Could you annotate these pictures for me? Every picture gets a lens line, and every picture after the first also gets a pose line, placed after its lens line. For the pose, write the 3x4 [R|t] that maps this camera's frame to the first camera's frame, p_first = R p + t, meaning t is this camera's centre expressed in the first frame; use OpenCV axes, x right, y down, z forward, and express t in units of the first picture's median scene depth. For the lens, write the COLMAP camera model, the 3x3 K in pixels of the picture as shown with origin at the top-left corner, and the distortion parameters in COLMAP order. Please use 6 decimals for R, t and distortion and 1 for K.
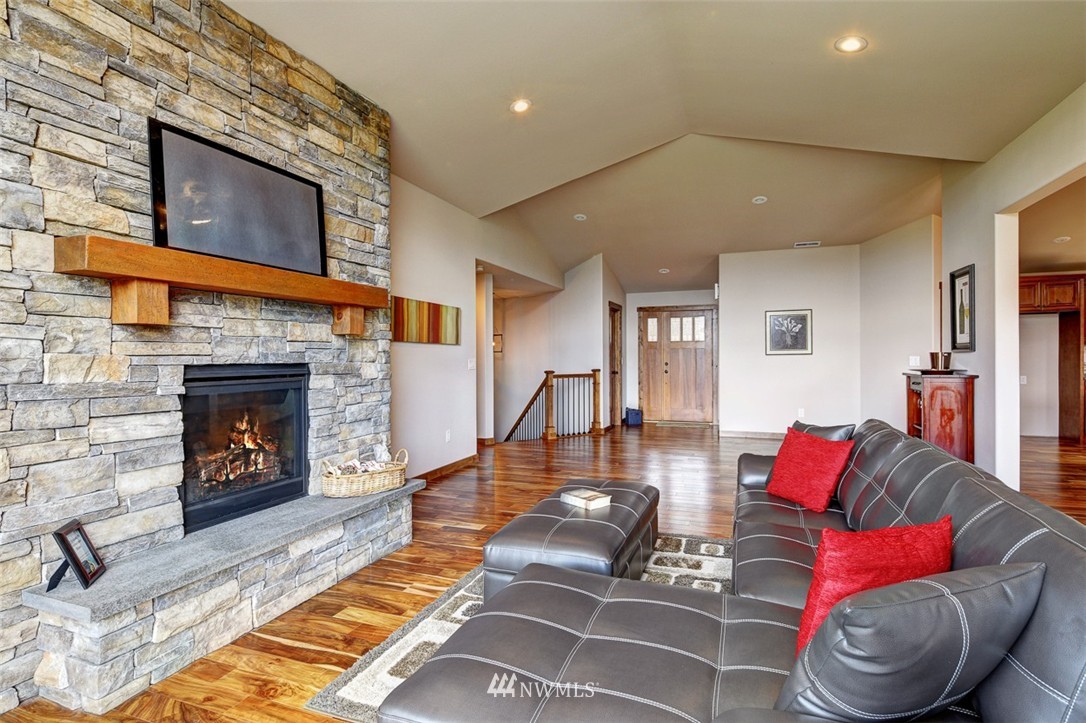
lens RADIAL K [[564.1, 0, 552.4], [0, 564.1, 363.5], [0, 0, 1]] dist [-0.003145, -0.000287]
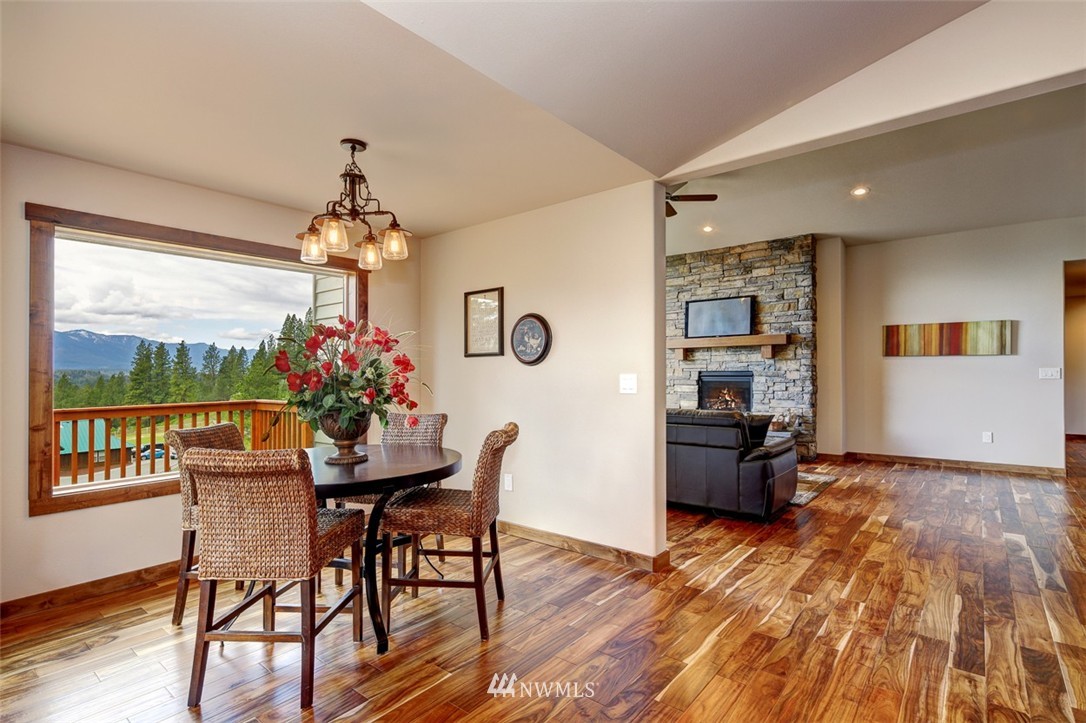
lens RADIAL K [[528.8, 0, 553.8], [0, 528.8, 364.6], [0, 0, 1]] dist [0.006511, -0.000557]
pose [[-0.350151, -0.000467, -0.936693, 1.140331], [0.000200, 1.000000, -0.000574, -0.015146], [0.936693, -0.000388, -0.350150, 0.583450]]
